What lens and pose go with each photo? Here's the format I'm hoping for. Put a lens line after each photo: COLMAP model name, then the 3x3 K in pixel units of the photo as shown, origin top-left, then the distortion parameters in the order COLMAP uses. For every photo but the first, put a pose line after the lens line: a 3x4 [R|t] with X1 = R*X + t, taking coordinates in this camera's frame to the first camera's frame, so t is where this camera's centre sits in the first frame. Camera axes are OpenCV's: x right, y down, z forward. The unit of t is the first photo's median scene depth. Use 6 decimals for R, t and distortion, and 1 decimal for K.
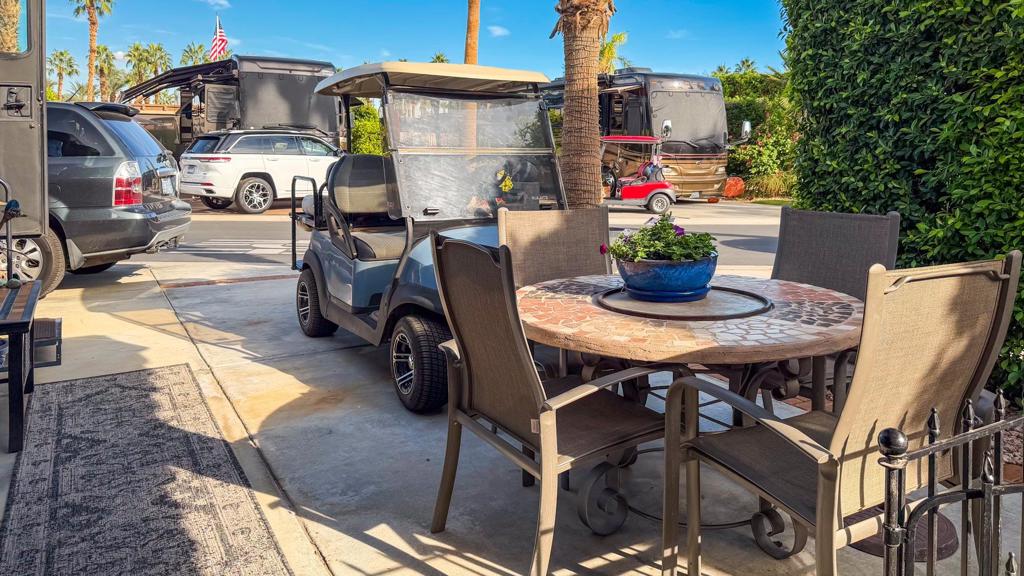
lens RADIAL K [[752.4, 0, 512.0], [0, 752.4, 288.0], [0, 0, 1]] dist [0.003109, 0.001197]
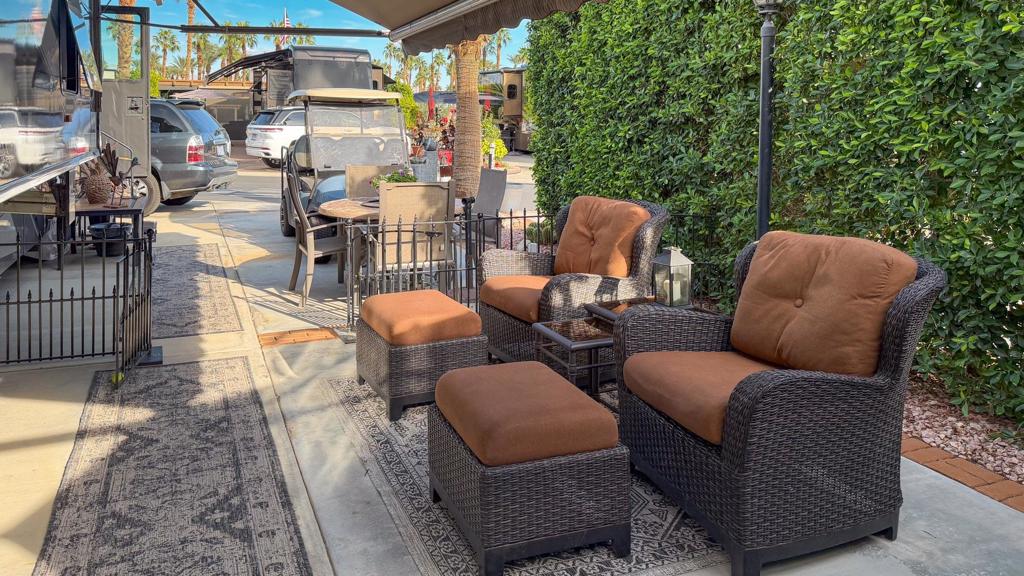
lens RADIAL K [[796.0, 0, 498.2], [0, 796.0, 288.2], [0, 0, 1]] dist [0.117311, -0.209665]
pose [[0.988406, 0.033973, -0.147987, 0.422093], [-0.028631, 0.998864, 0.038079, 0.081353], [0.149113, -0.033401, 0.988256, -0.670324]]
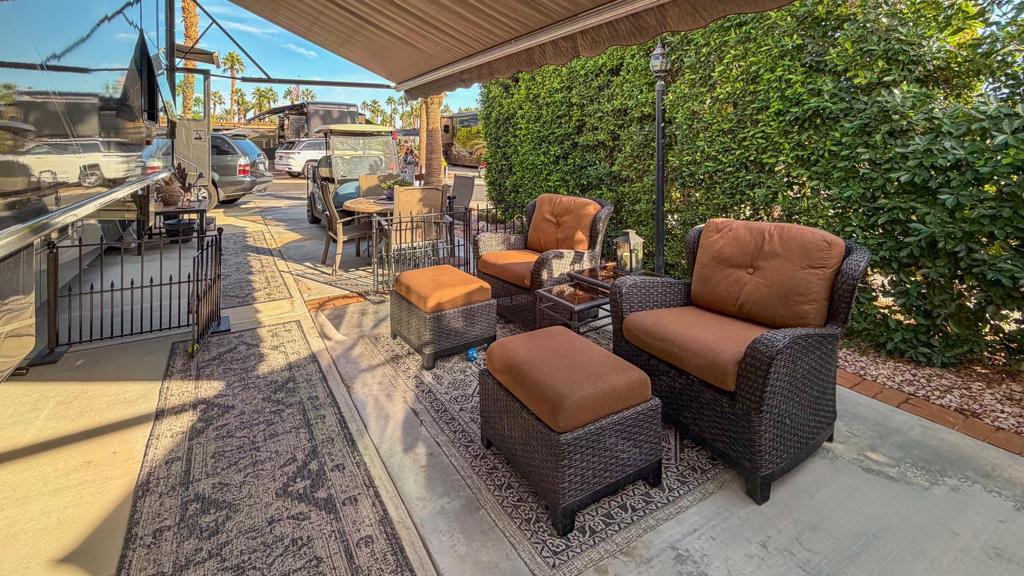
lens RADIAL K [[457.1, 0, 518.3], [0, 457.1, 217.5], [0, 0, 1]] dist [0.000175, 0.001185]
pose [[0.998876, -0.005599, 0.047067, 0.312597], [0.006504, 0.999796, -0.019101, 0.063913], [-0.046951, 0.019385, 0.998709, -0.528056]]
